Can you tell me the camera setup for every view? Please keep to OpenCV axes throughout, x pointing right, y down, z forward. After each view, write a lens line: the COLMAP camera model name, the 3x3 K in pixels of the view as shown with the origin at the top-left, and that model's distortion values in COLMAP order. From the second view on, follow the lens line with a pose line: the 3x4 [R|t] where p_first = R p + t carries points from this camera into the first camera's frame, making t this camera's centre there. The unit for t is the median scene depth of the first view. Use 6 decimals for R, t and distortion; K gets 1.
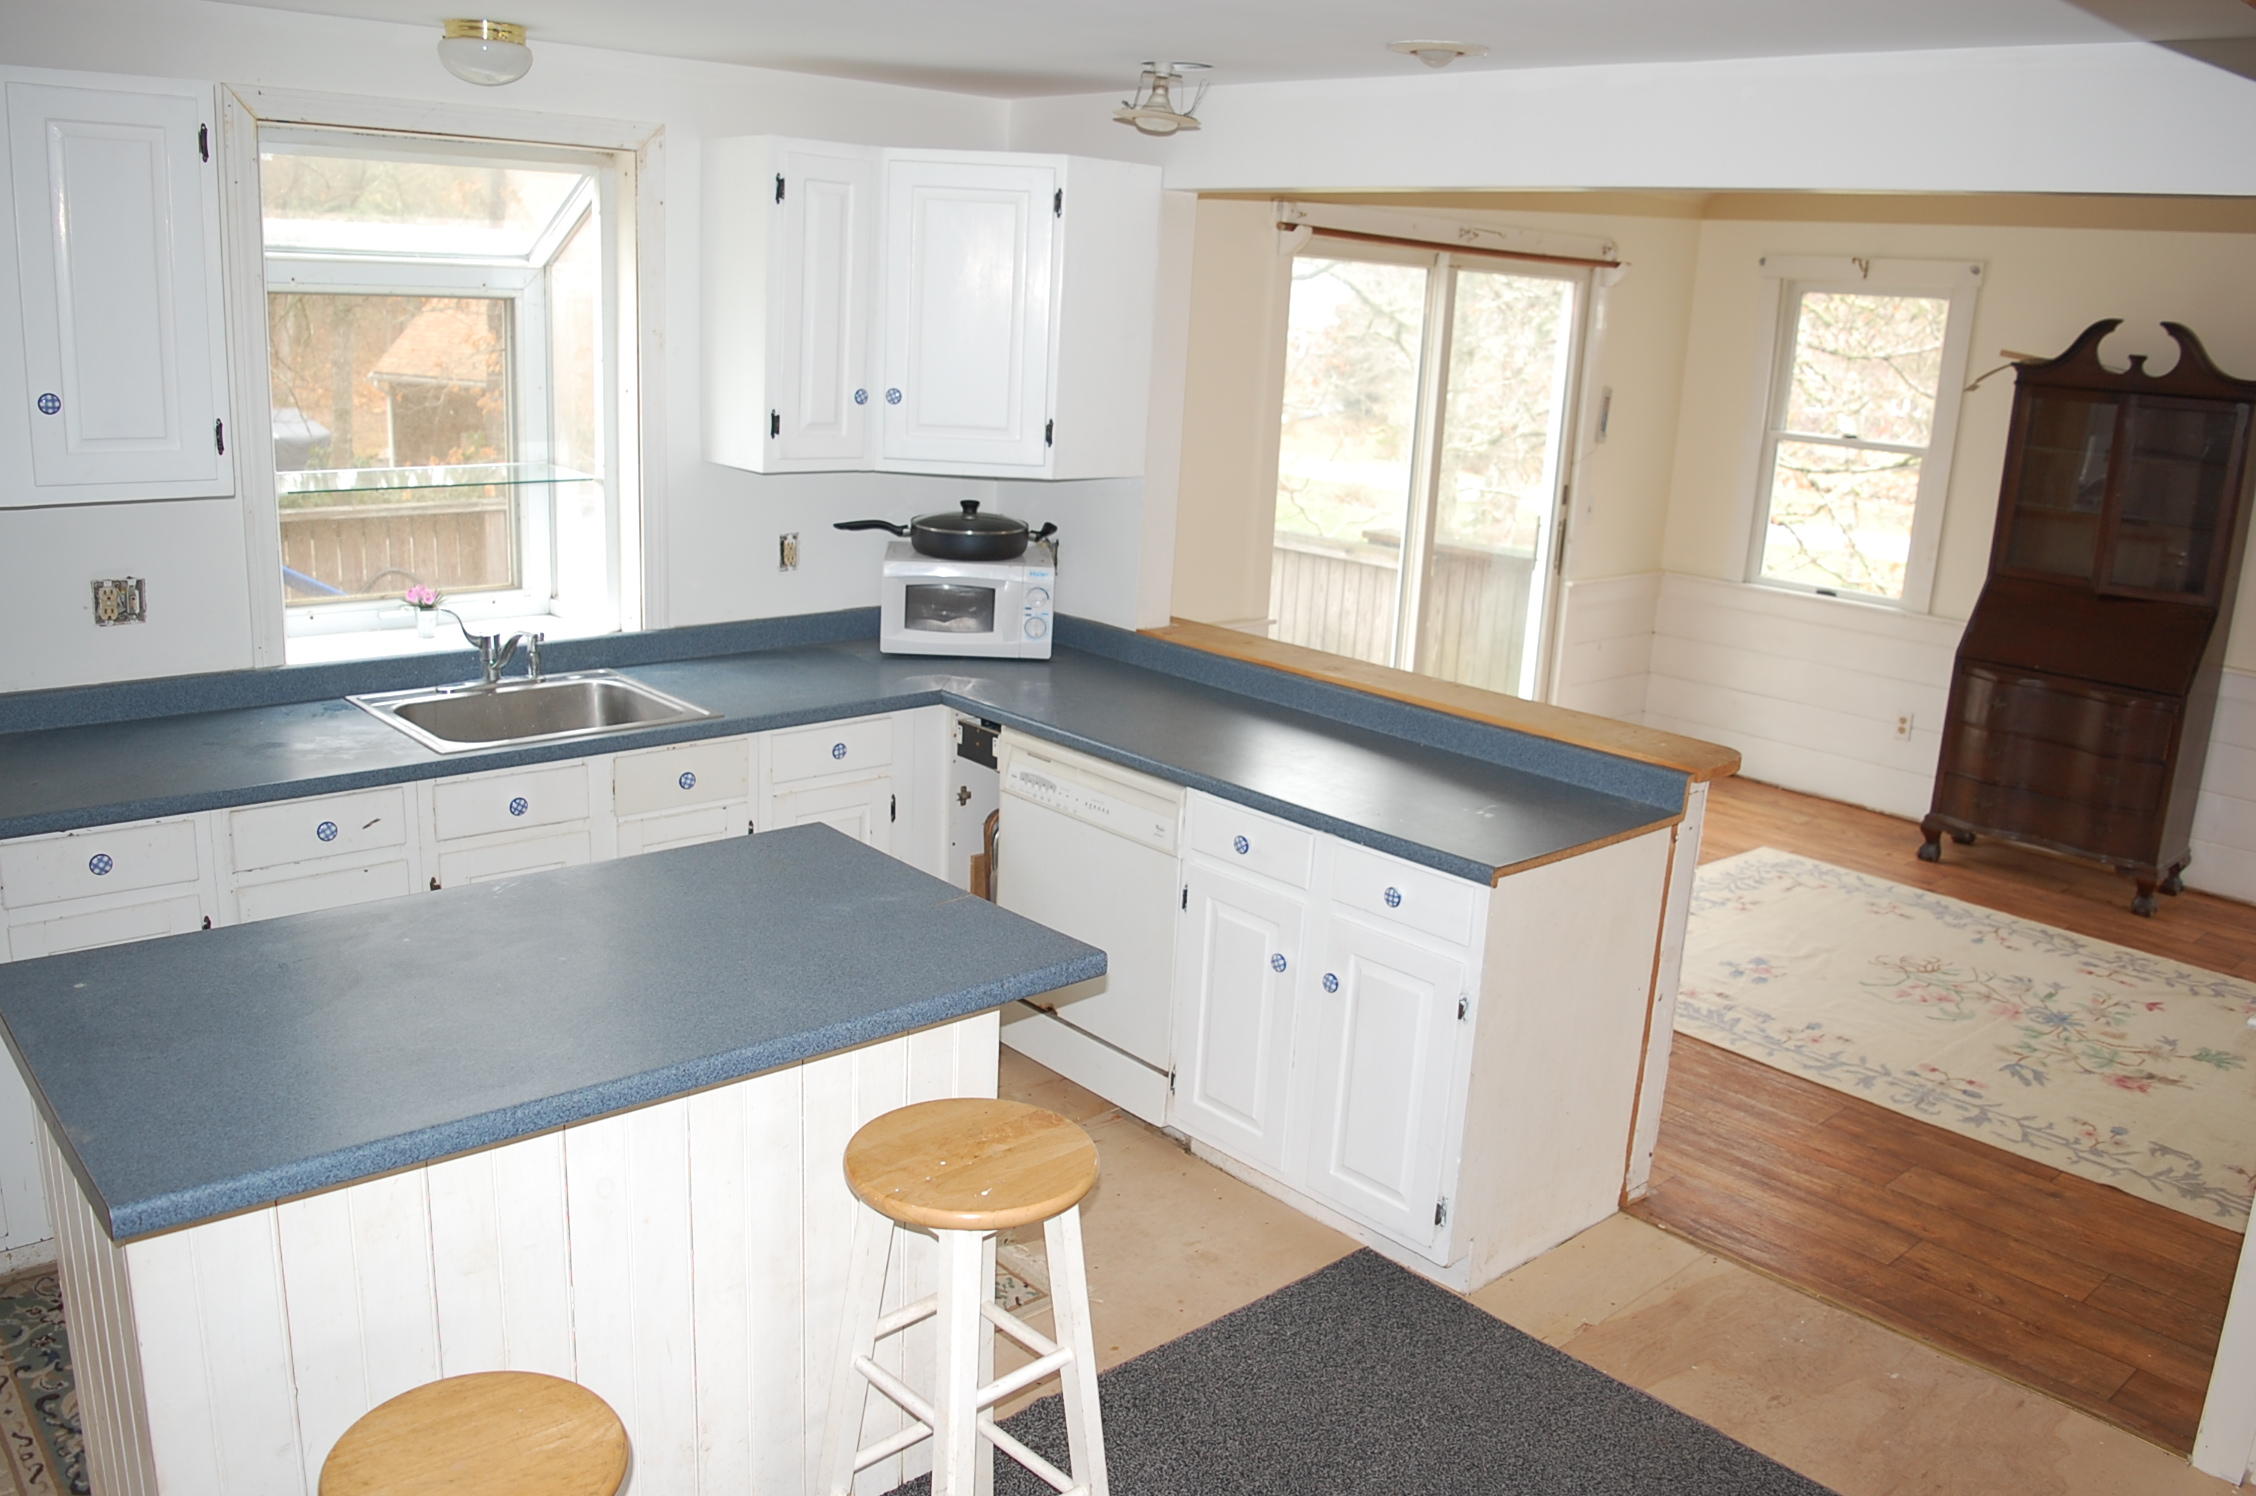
lens RADIAL K [[1774.2, 0, 1137.3], [0, 1774.2, 746.8], [0, 0, 1]] dist [-0.097536, 0.028362]
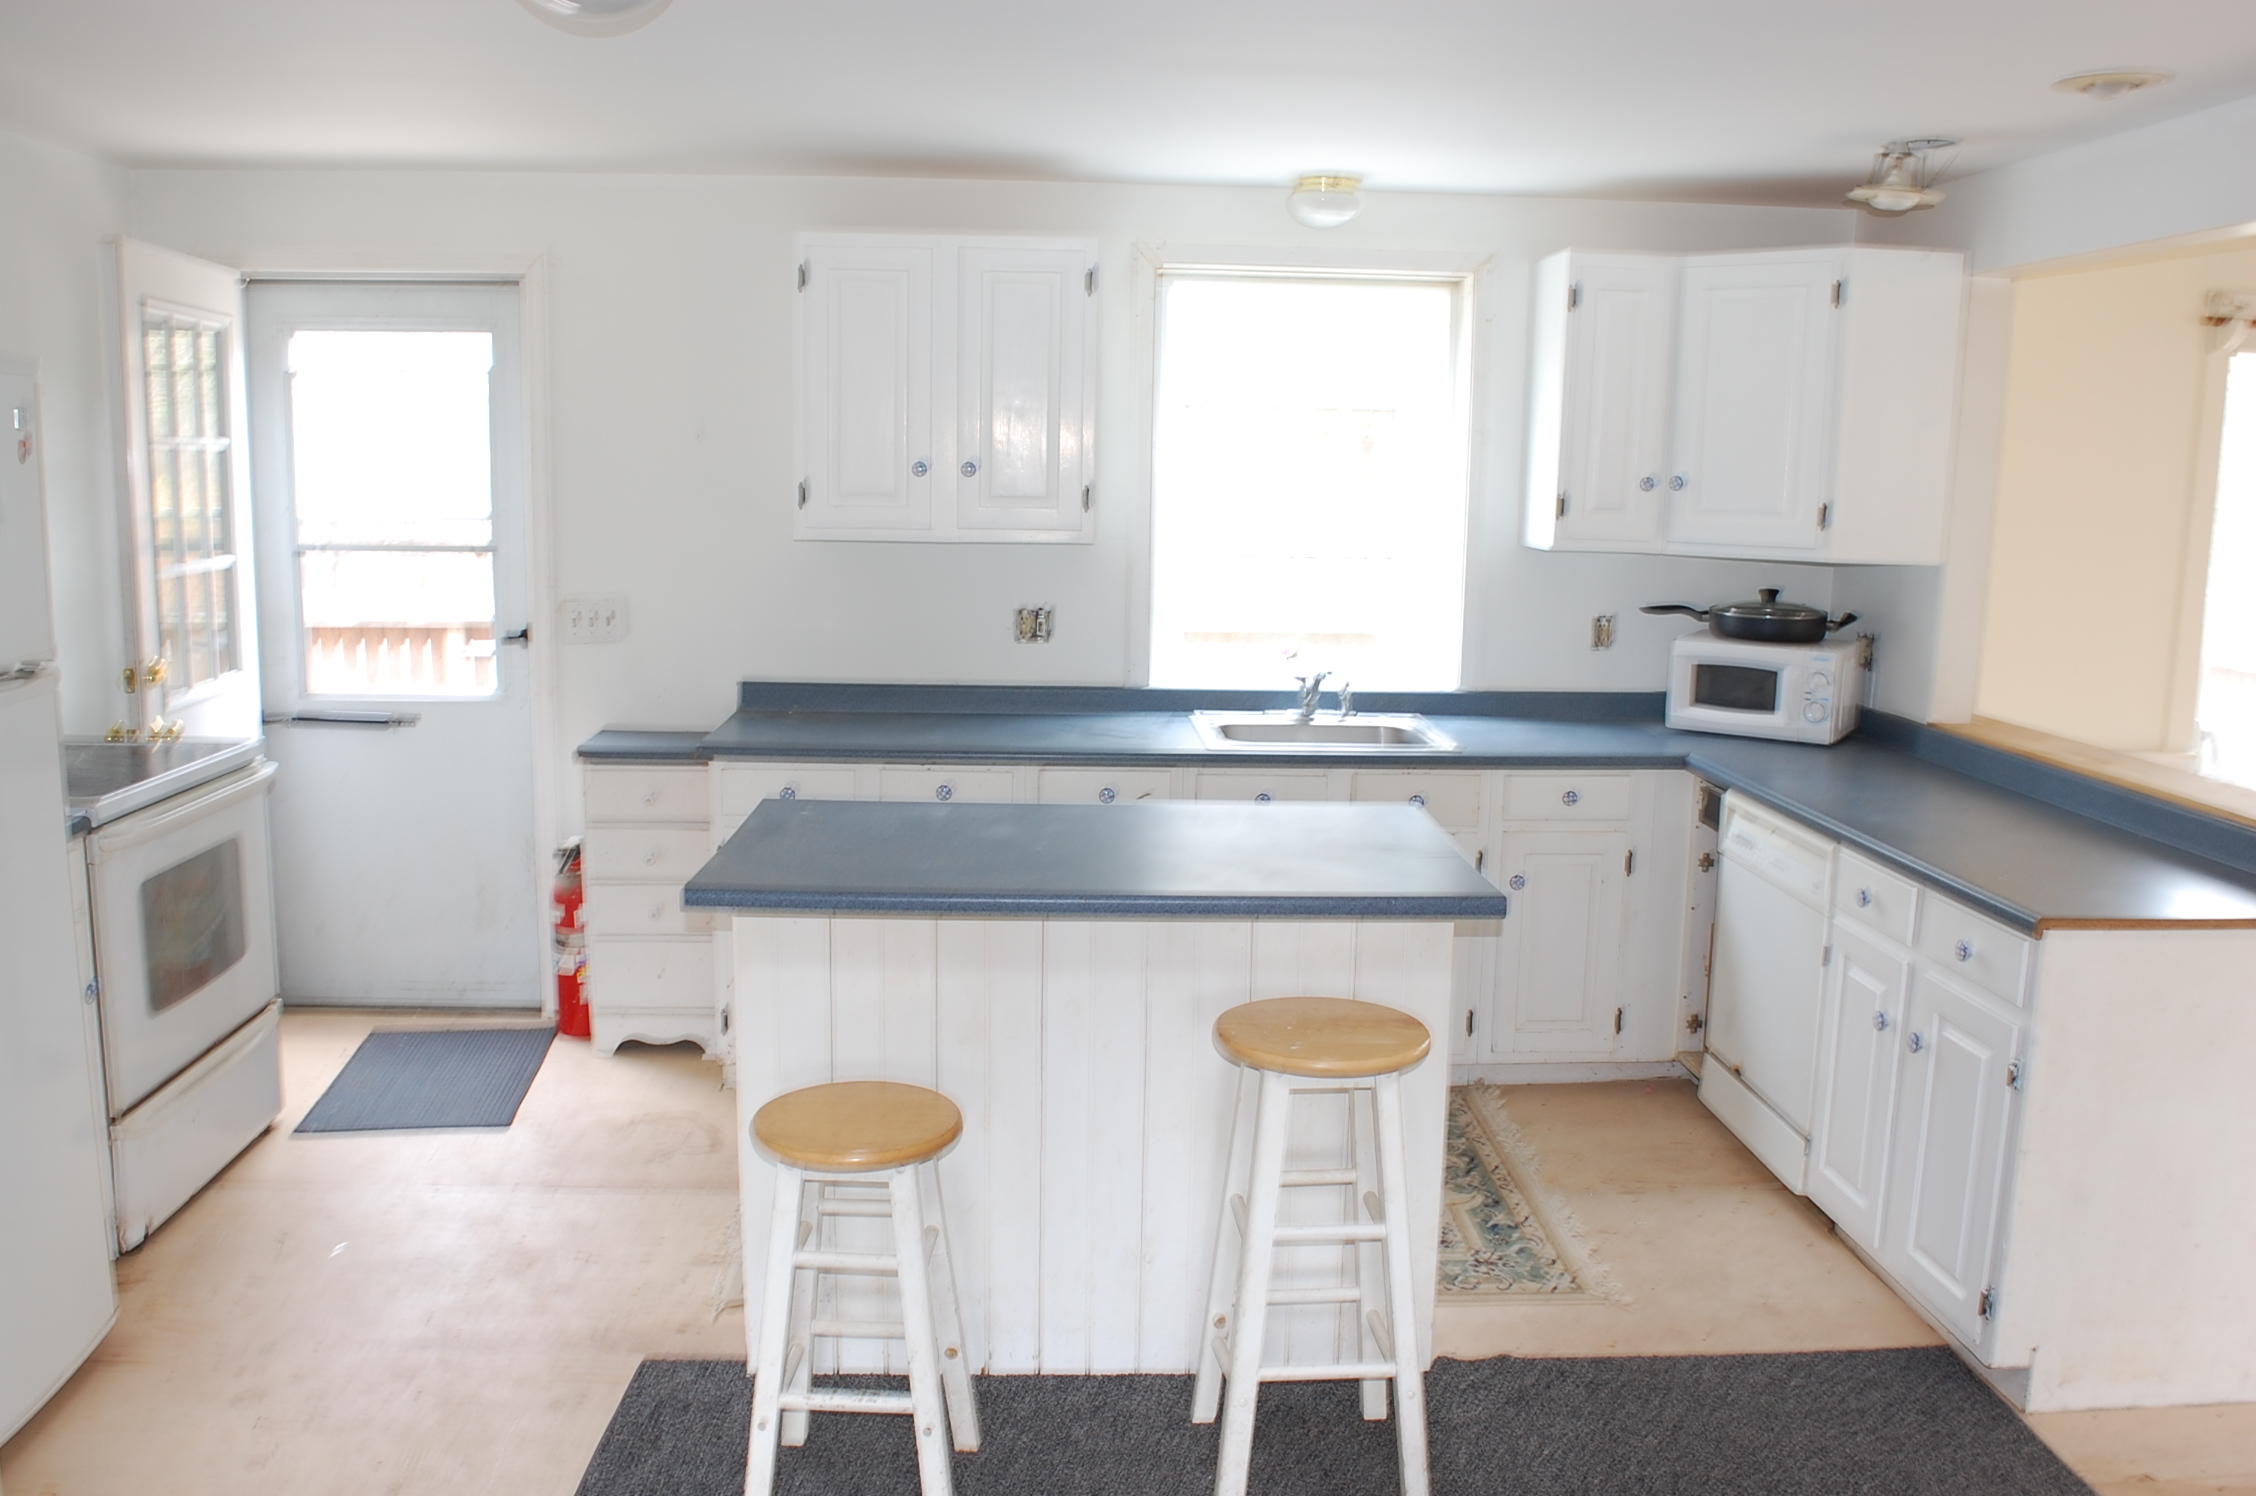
lens RADIAL K [[1774.2, 0, 1143.5], [0, 1774.2, 754.8], [0, 0, 1]] dist [-0.097536, 0.028362]
pose [[0.774073, 0.066727, -0.629570, 0.271638], [-0.135186, 0.988916, -0.061402, 0.069022], [0.618494, 0.132638, 0.774514, -0.005705]]
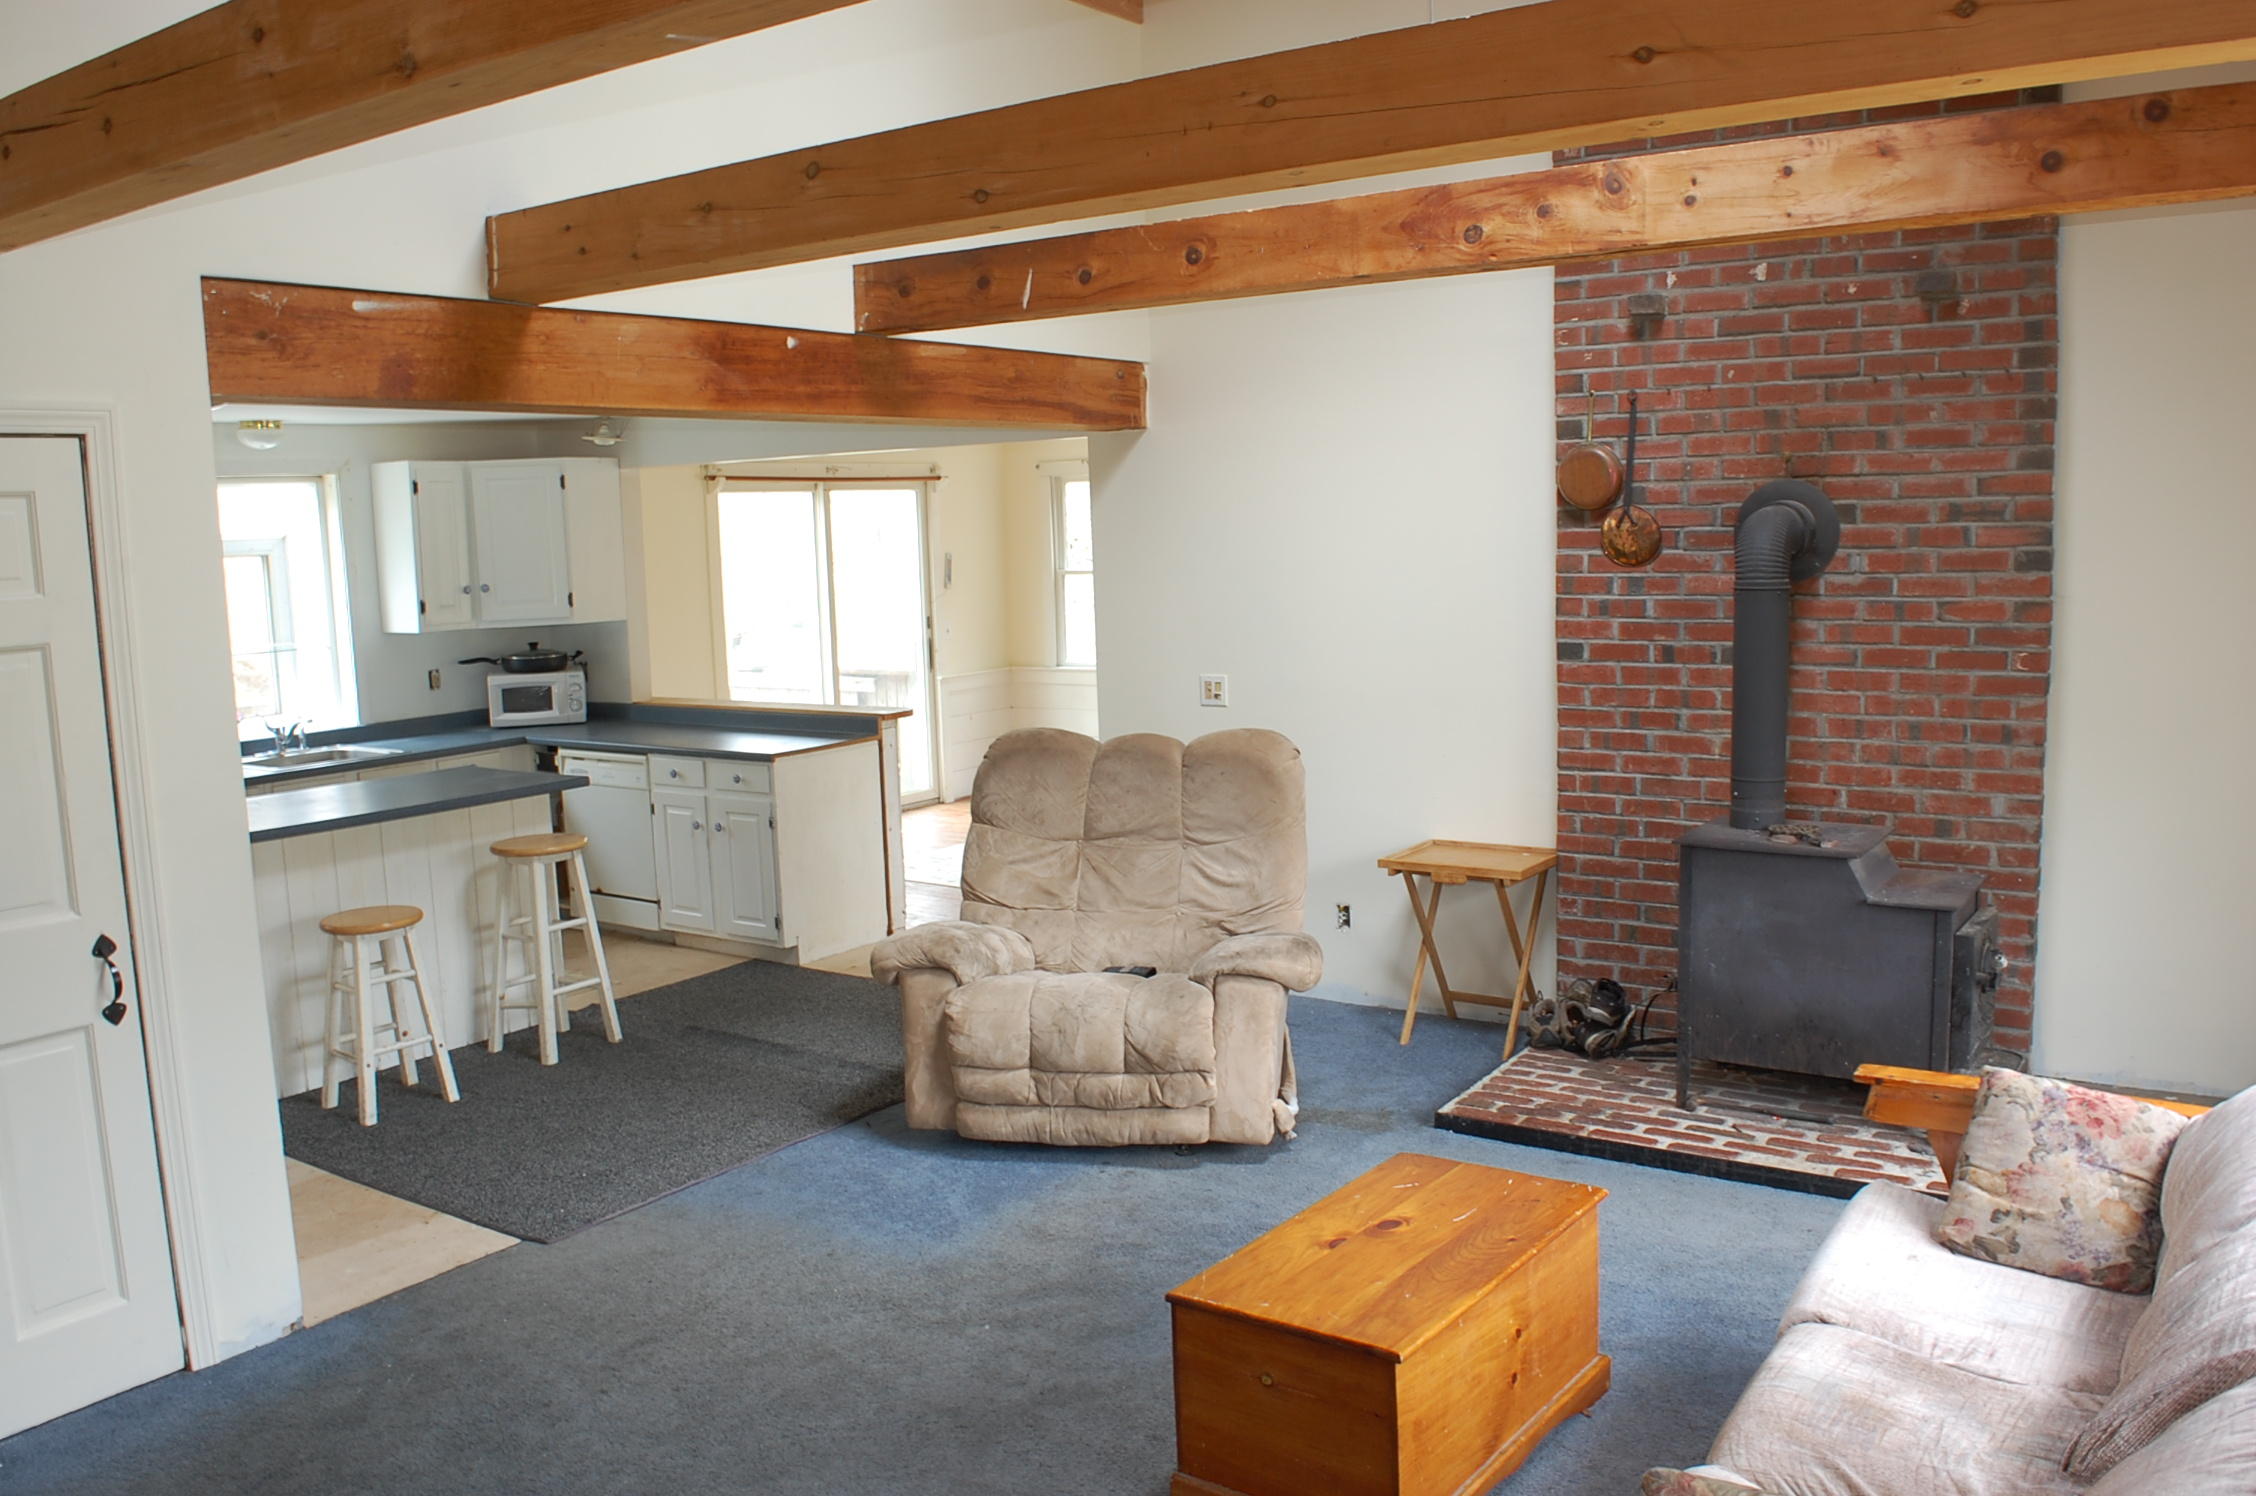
lens RADIAL K [[1774.2, 0, 1136.7], [0, 1774.2, 757.2], [0, 0, 1]] dist [-0.097536, 0.028362]
pose [[0.972328, -0.111551, 0.205268, 0.128767], [0.133378, 0.986431, -0.095725, 0.238062], [-0.191804, 0.120455, 0.974013, -0.887032]]
